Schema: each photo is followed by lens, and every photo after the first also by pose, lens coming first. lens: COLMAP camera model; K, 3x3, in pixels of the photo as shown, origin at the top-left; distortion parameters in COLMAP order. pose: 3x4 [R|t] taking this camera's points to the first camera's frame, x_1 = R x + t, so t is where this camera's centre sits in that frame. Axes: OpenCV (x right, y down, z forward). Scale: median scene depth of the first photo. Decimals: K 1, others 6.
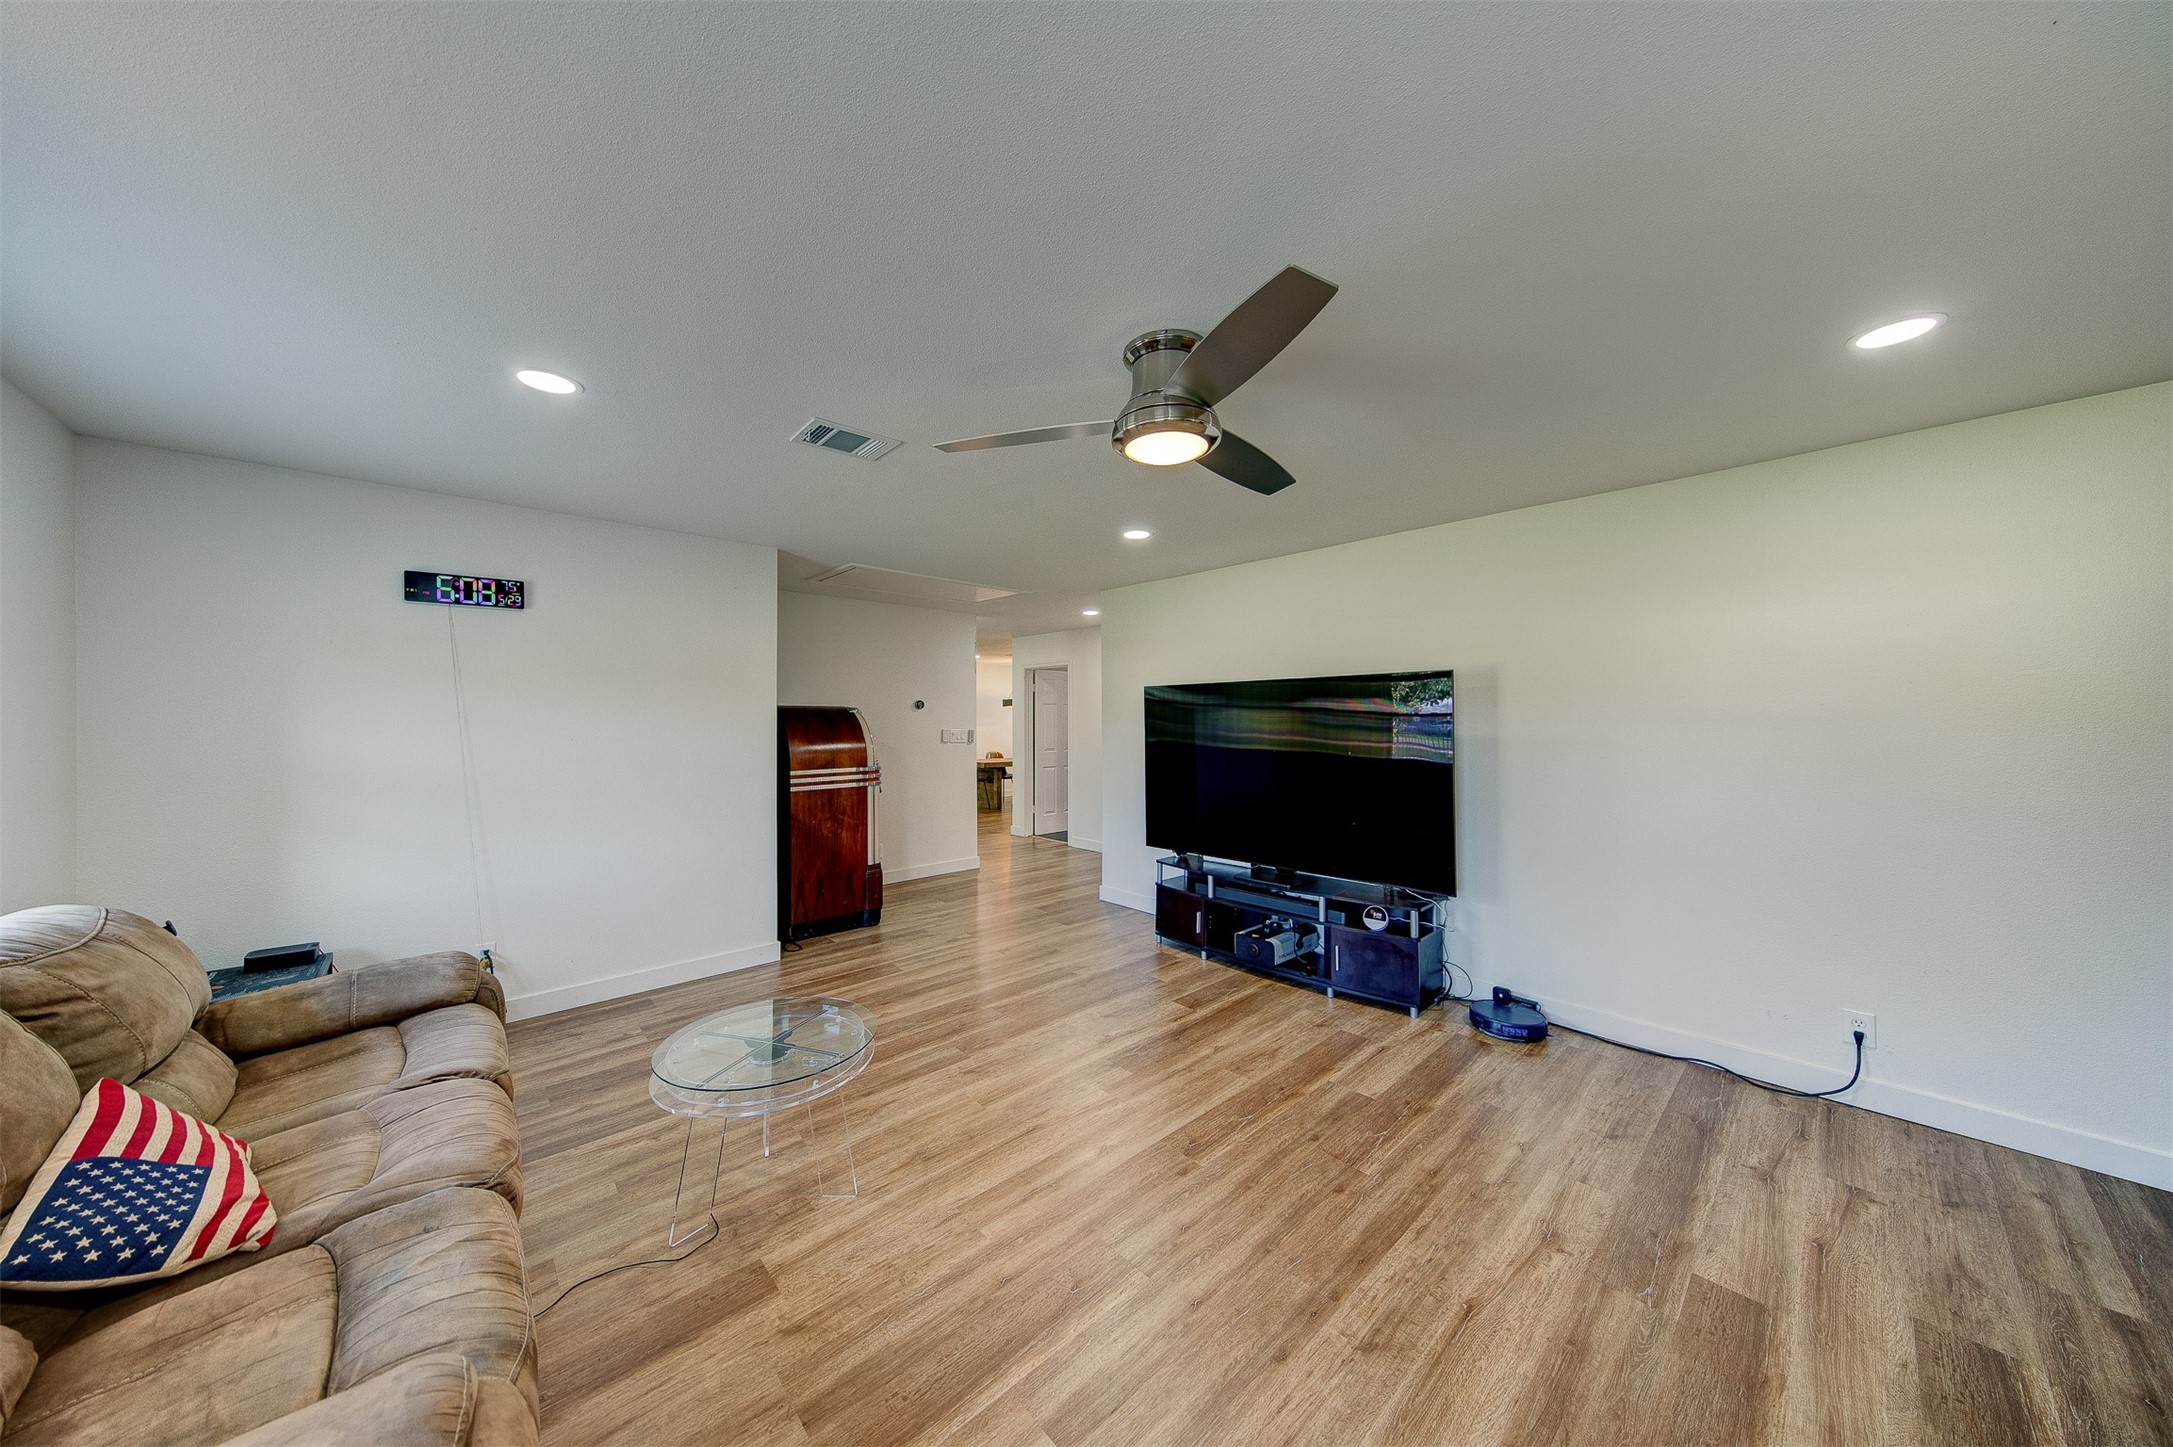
lens RADIAL K [[717.5, 0, 1080.8], [0, 717.5, 713.9], [0, 0, 1]] dist [0.011324, -0.000094]
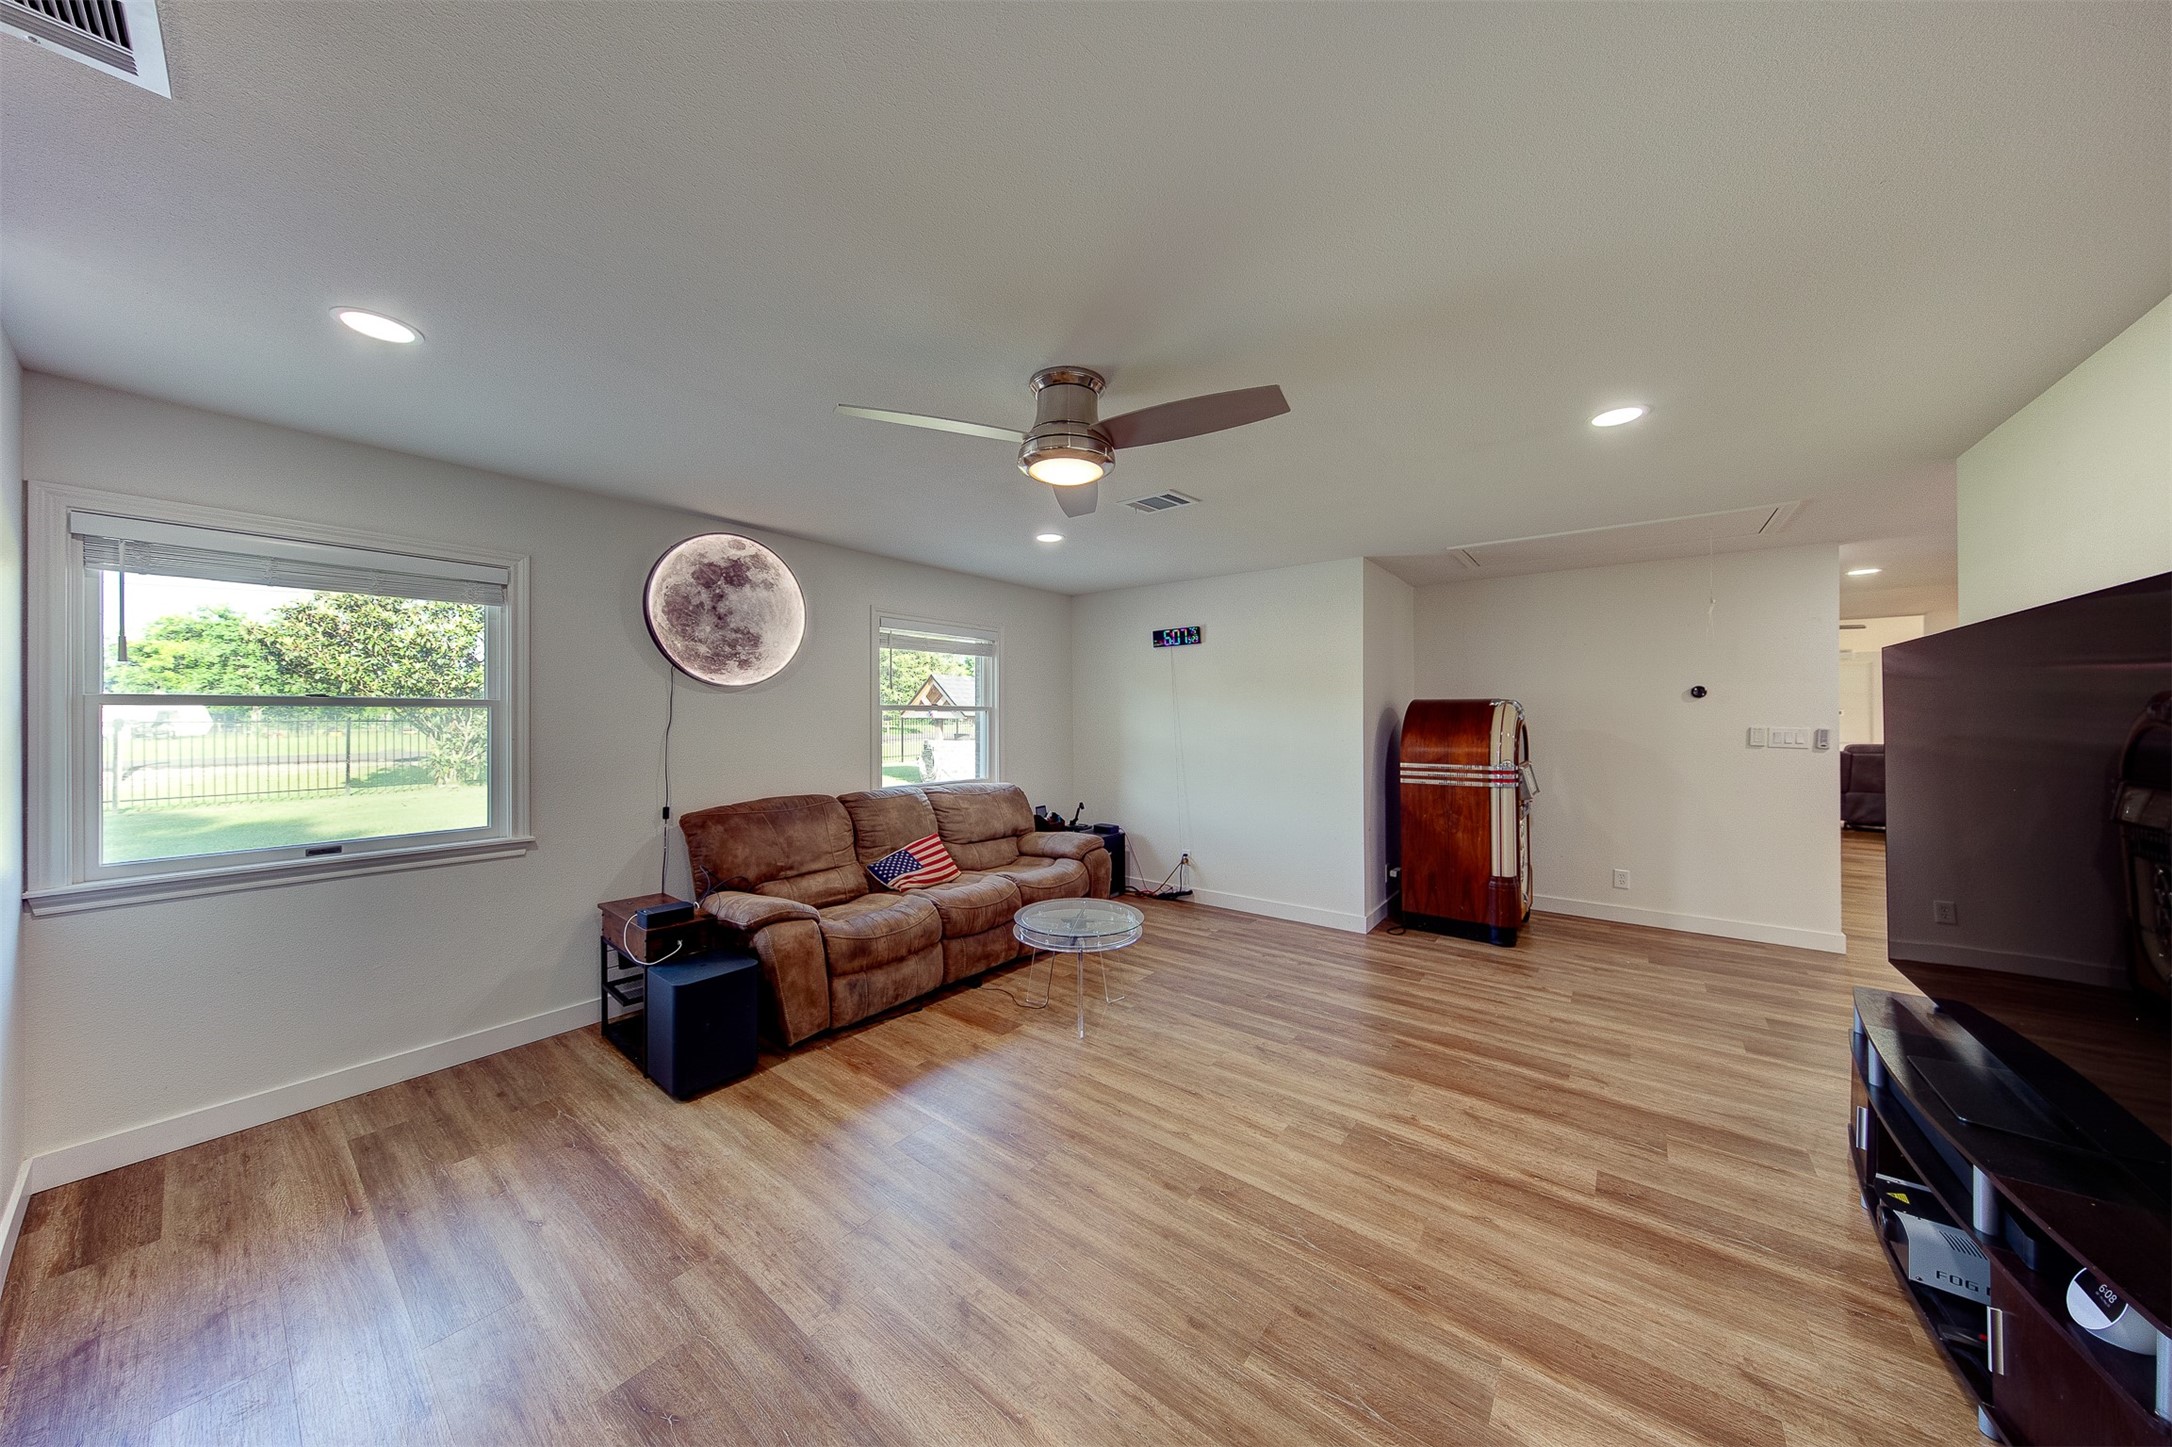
lens RADIAL K [[717.1, 0, 1080.3], [0, 717.1, 713.9], [0, 0, 1]] dist [0.011324, -0.000094]
pose [[0.141007, -0.000413, -0.990009, 0.702638], [0.009244, 0.999957, 0.000900, 0.003994], [0.989965, -0.009279, 0.141004, 0.493020]]
